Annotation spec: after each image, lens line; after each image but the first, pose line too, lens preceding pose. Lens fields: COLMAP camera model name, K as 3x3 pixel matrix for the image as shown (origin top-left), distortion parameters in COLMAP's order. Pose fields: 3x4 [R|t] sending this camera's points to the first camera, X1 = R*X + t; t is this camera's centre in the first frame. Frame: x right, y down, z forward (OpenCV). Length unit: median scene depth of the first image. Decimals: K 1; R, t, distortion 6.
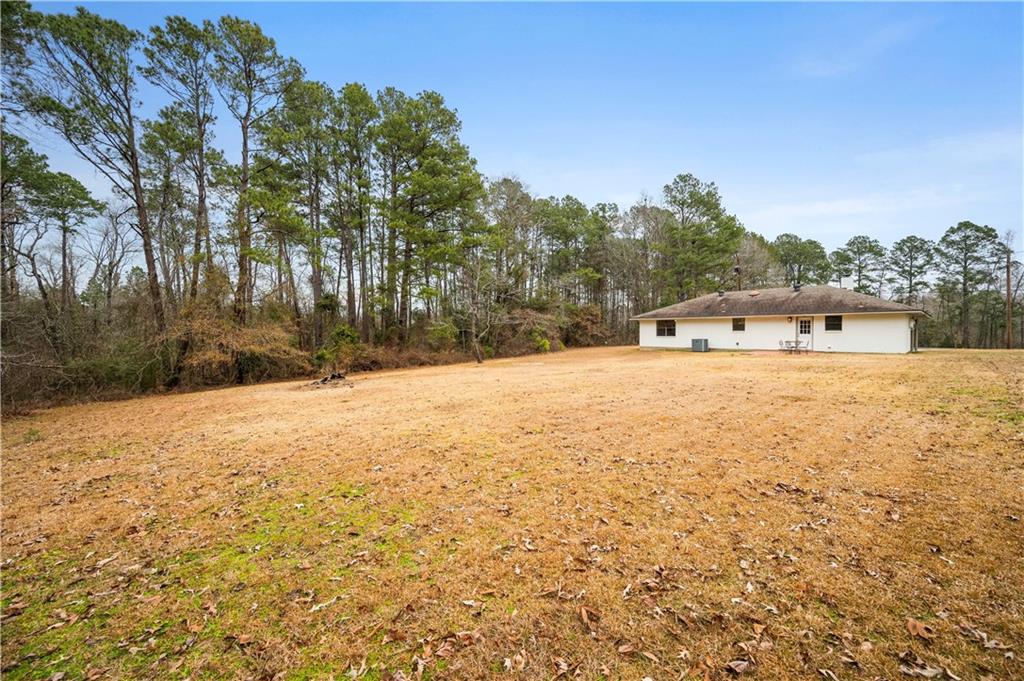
lens RADIAL K [[404.4, 0, 510.7], [0, 404.4, 339.7], [0, 0, 1]] dist [0.001784, 0.000174]
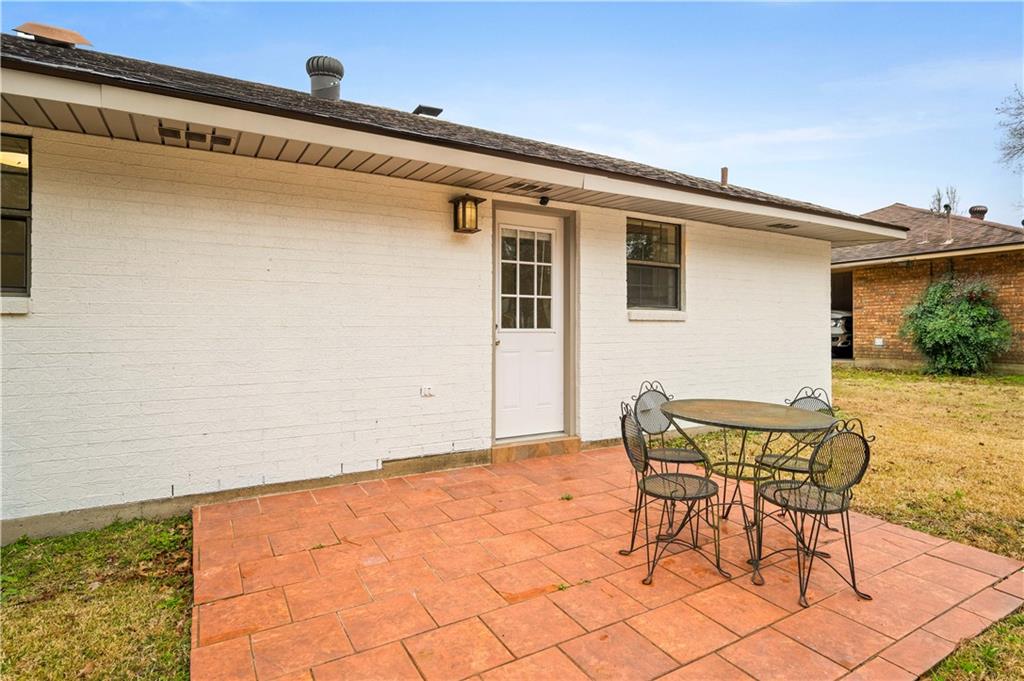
lens RADIAL K [[517.6, 0, 513.7], [0, 517.6, 337.2], [0, 0, 1]] dist [-0.000215, -0.000030]
pose [[0.199242, -0.001233, 0.979949, 0.465776], [0.029374, 0.999557, -0.004715, -0.009268], [-0.979510, 0.029725, 0.199190, 0.828275]]
